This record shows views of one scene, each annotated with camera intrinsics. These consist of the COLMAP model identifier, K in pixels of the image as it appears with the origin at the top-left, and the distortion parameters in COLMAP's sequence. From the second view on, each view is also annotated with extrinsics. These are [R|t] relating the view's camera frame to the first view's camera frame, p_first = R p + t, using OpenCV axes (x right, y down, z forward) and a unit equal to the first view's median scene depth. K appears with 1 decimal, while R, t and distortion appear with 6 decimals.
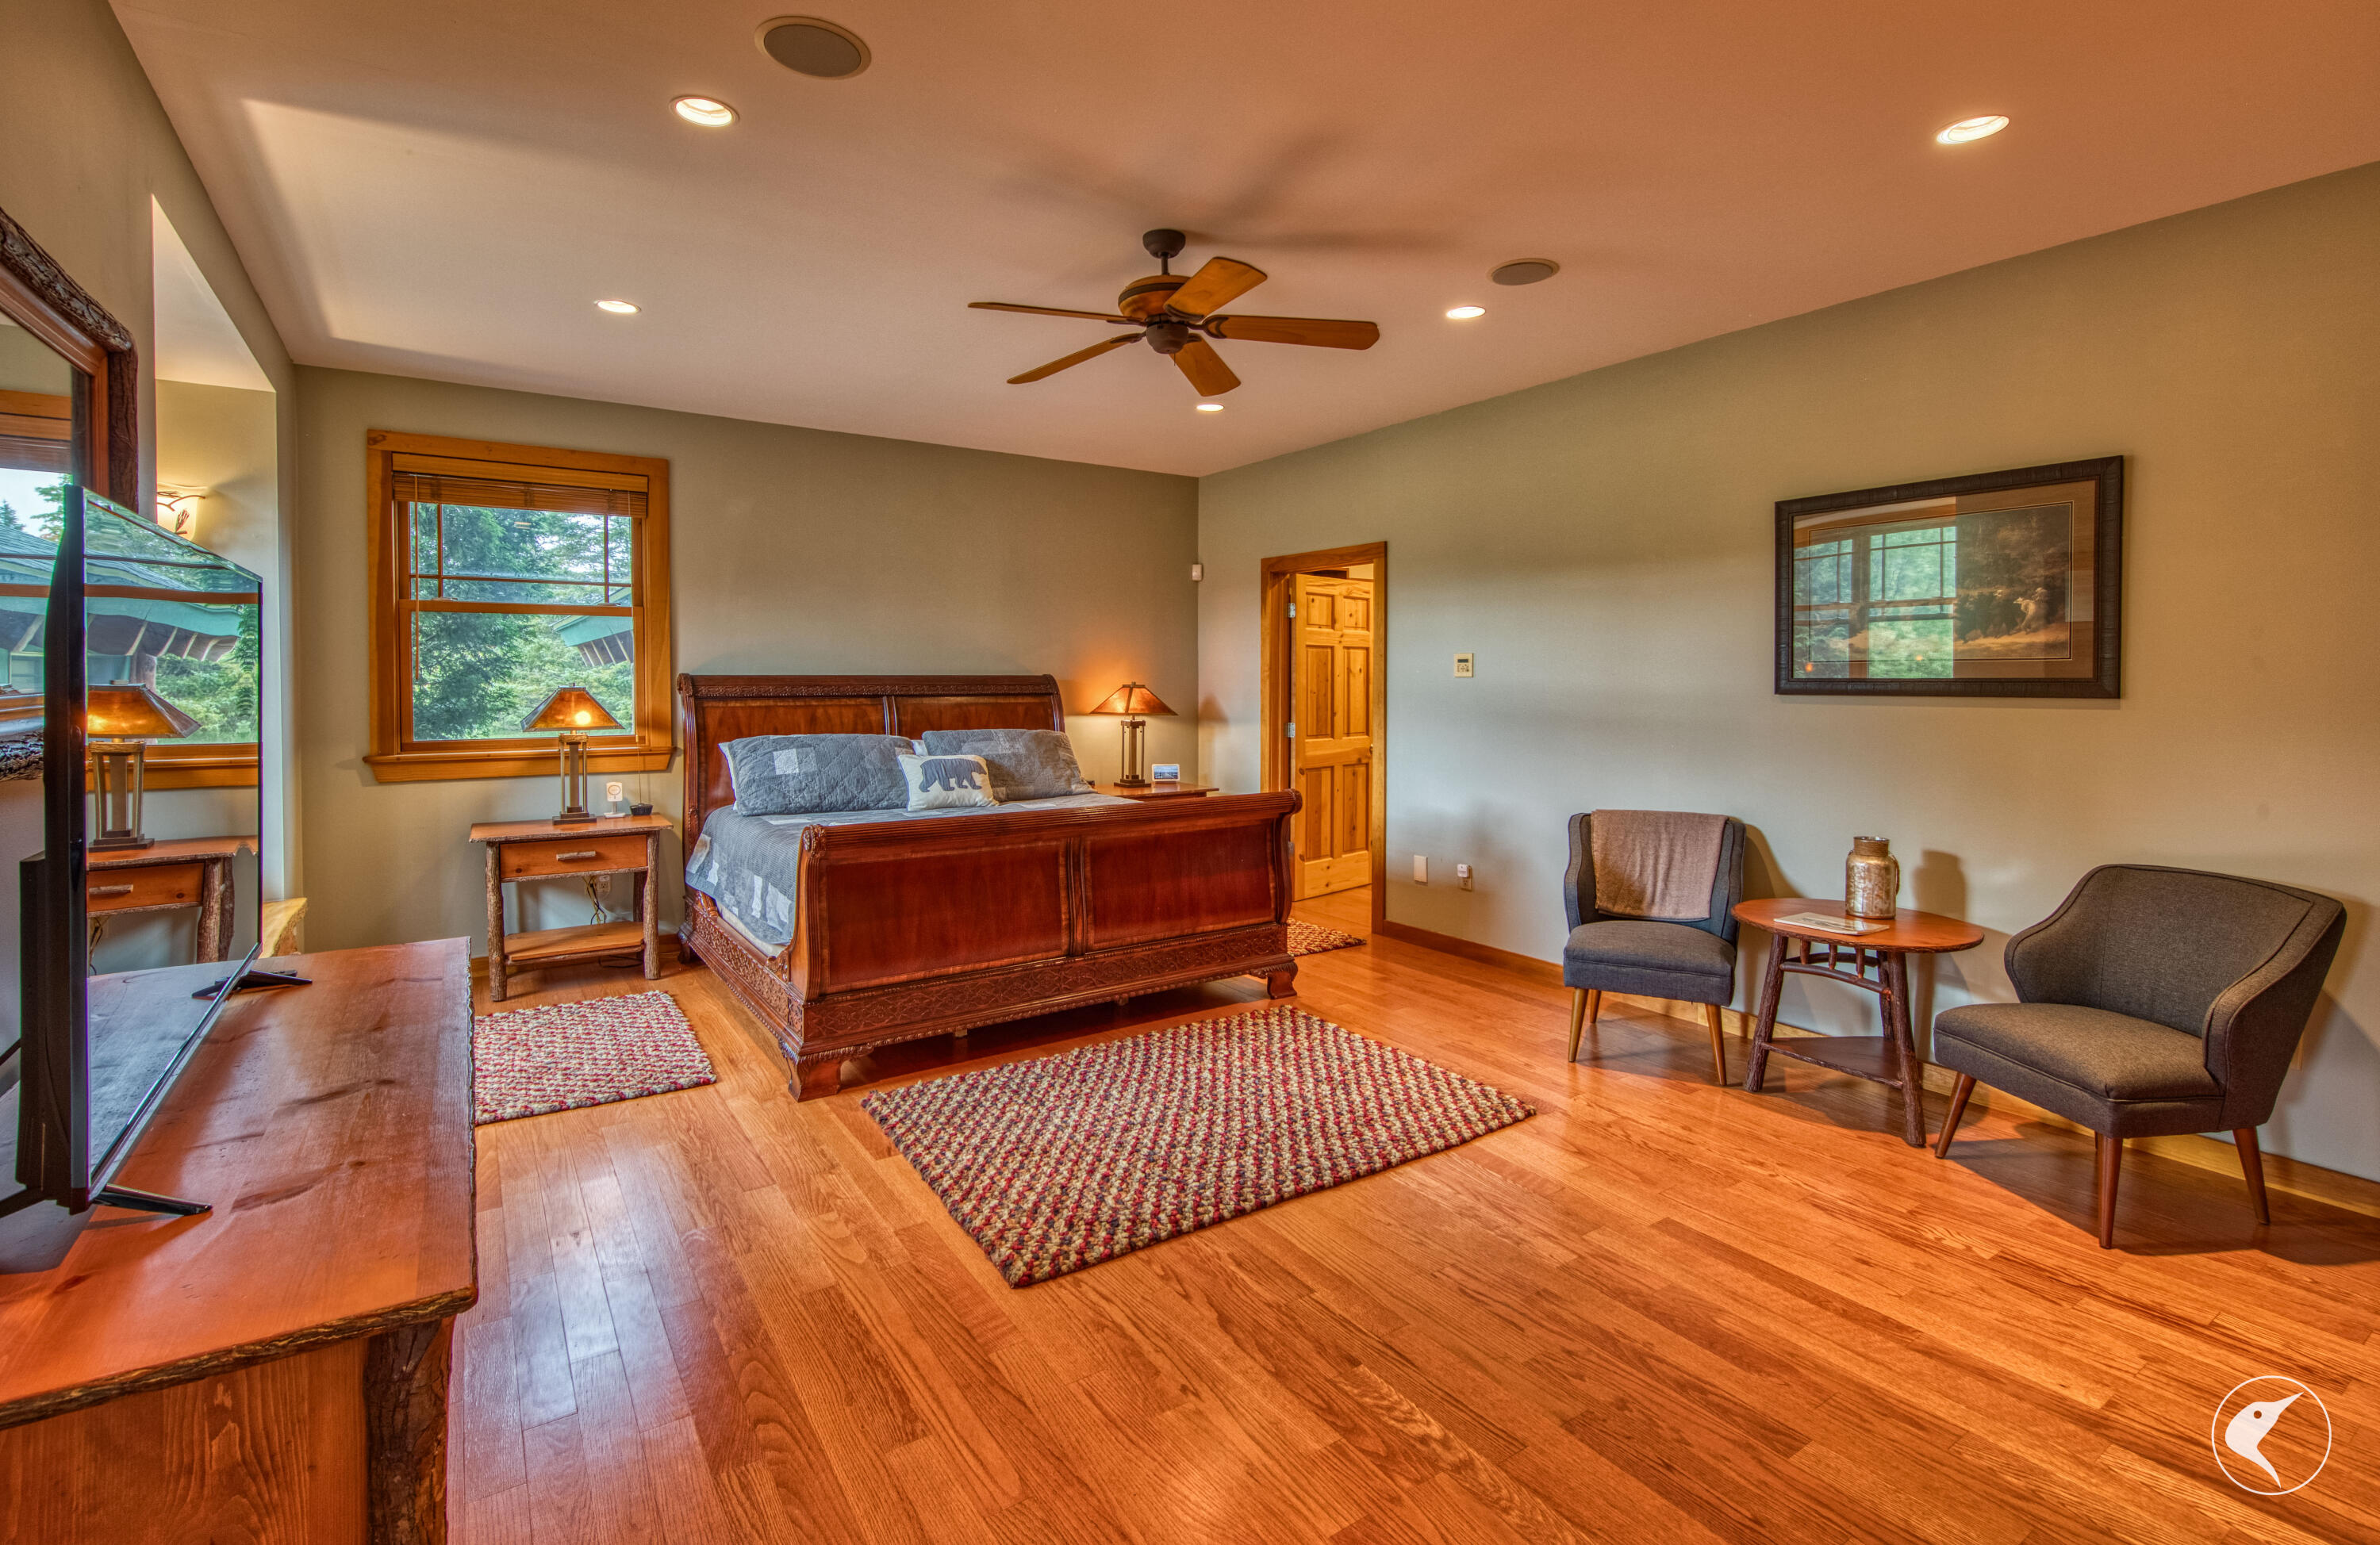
lens RADIAL K [[1098.2, 0, 1192.6], [0, 1098.2, 698.2], [0, 0, 1]] dist [0.010602, -0.000020]
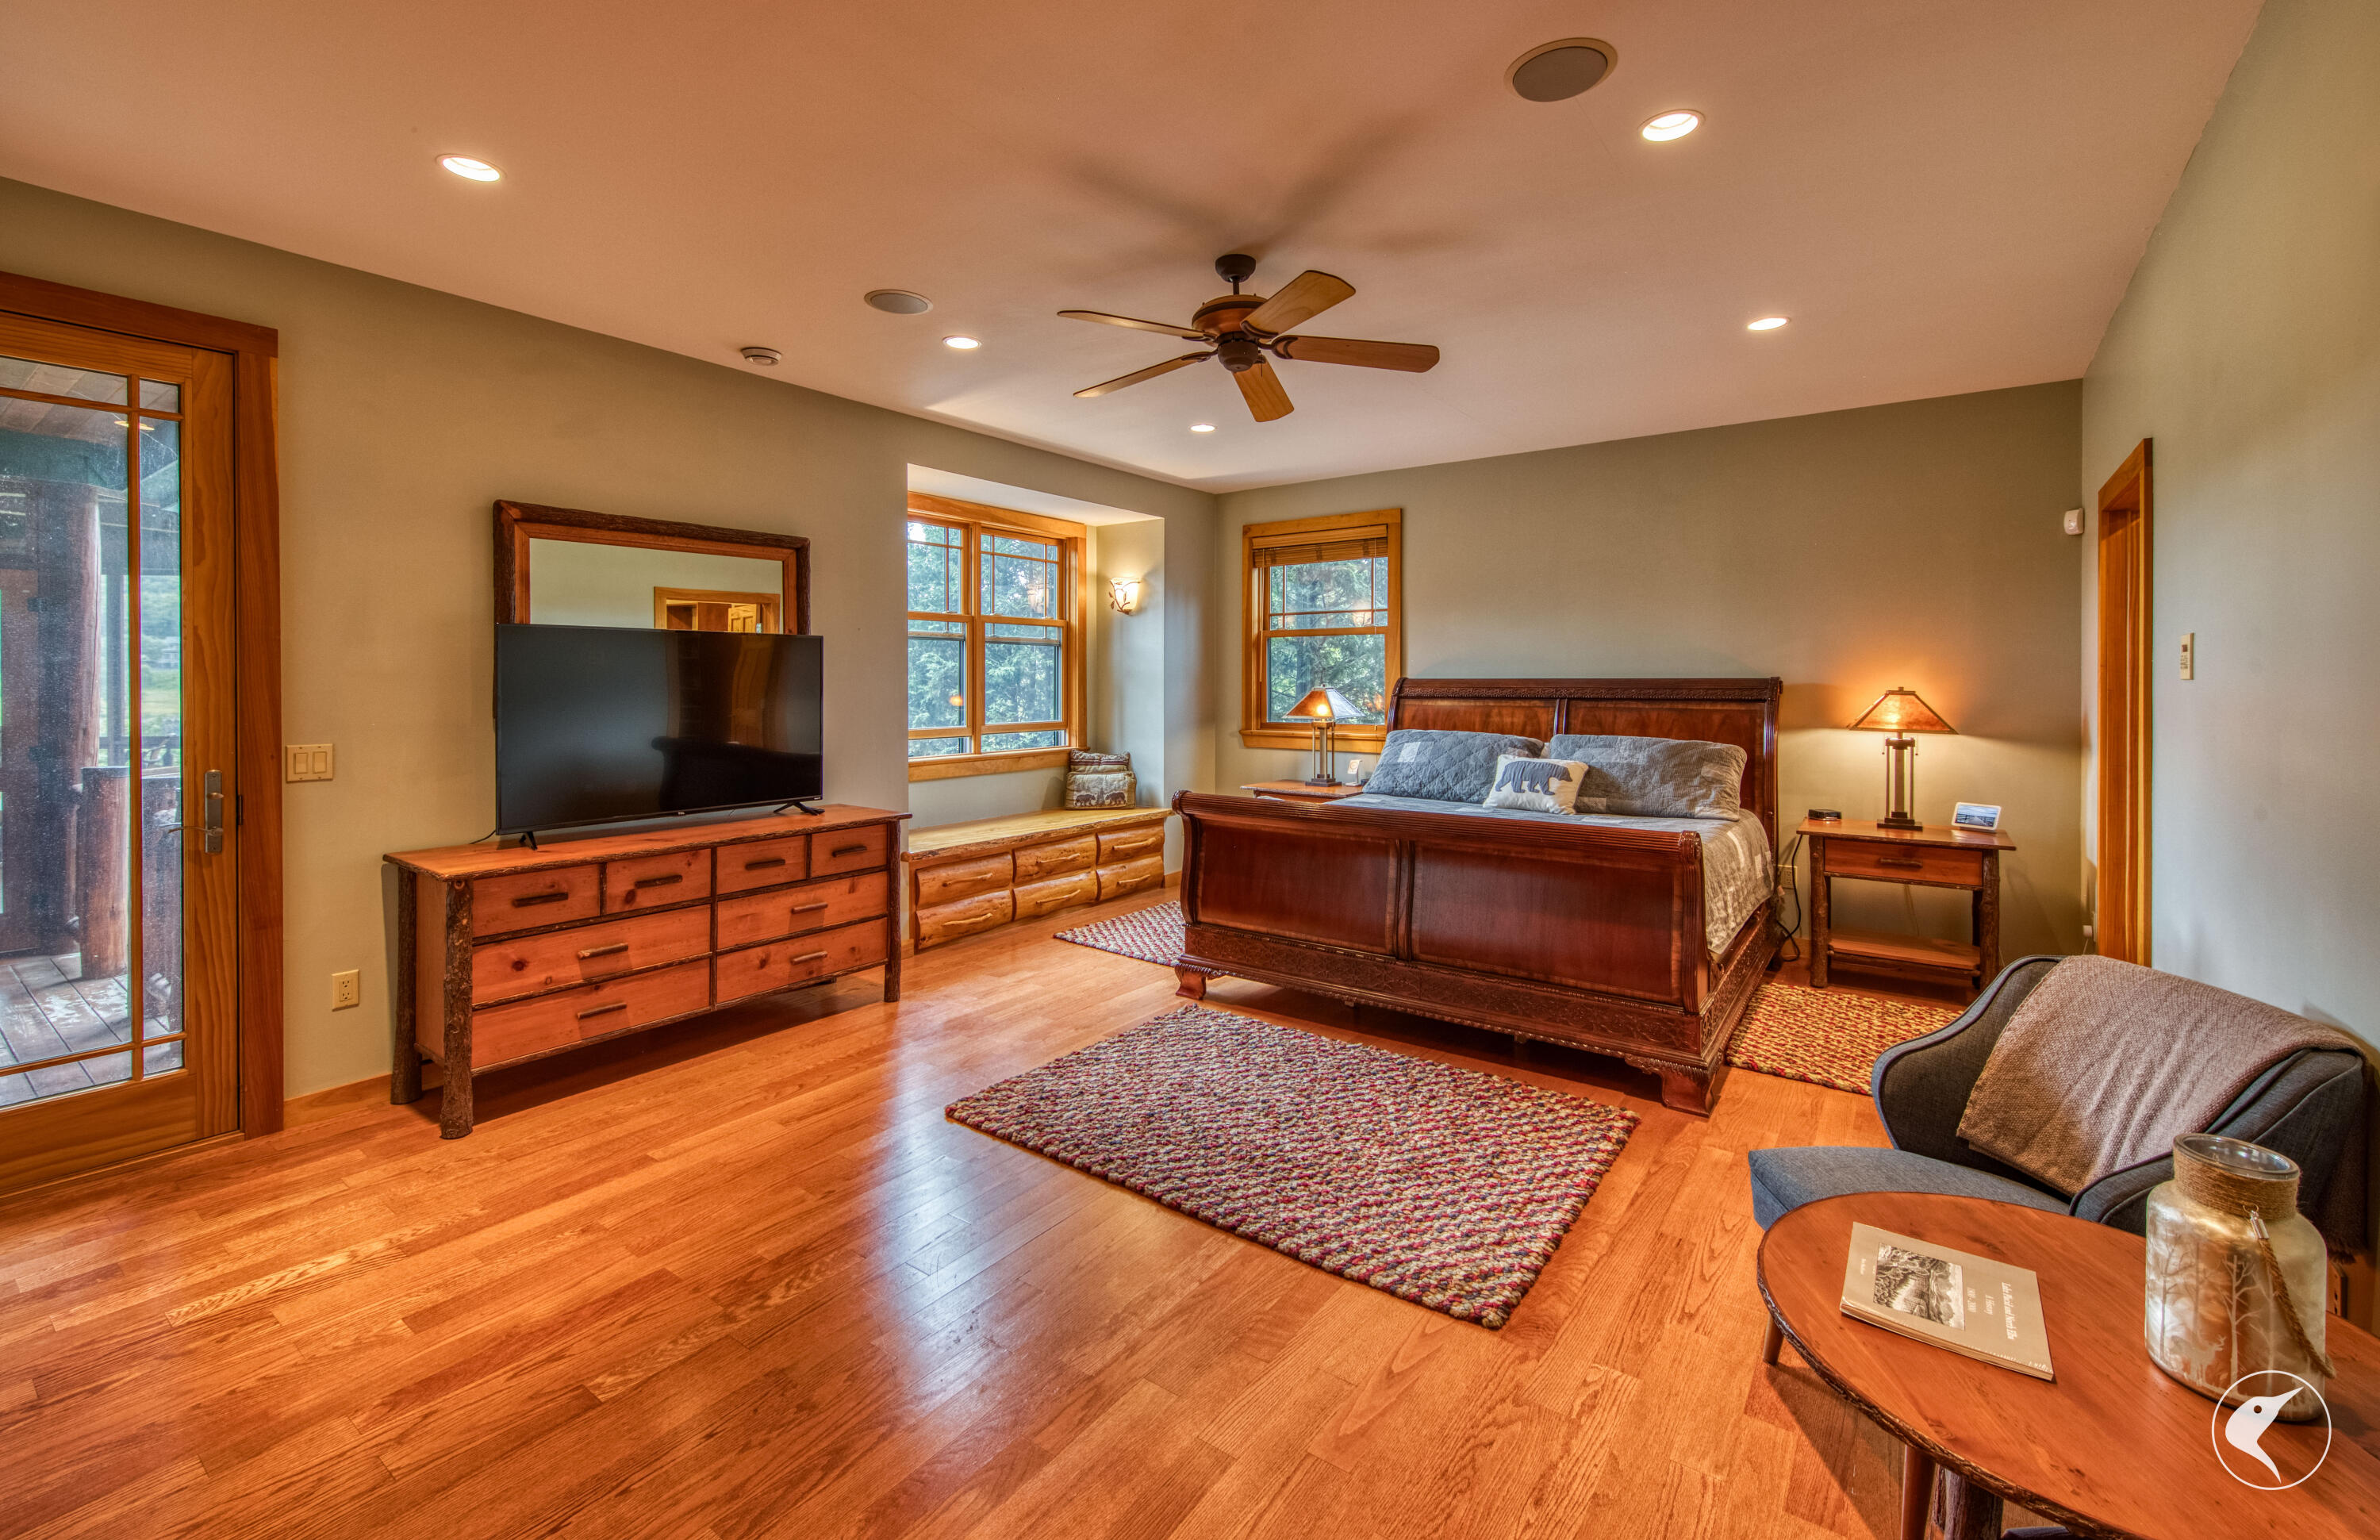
lens RADIAL K [[1007.5, 0, 1191.2], [0, 1007.5, 682.3], [0, 0, 1]] dist [0.011951, -0.000038]
pose [[0.335069, 0.001120, -0.942193, 0.556856], [-0.018432, 0.999816, -0.005366, -0.006686], [0.942013, 0.019165, 0.335028, 0.409991]]
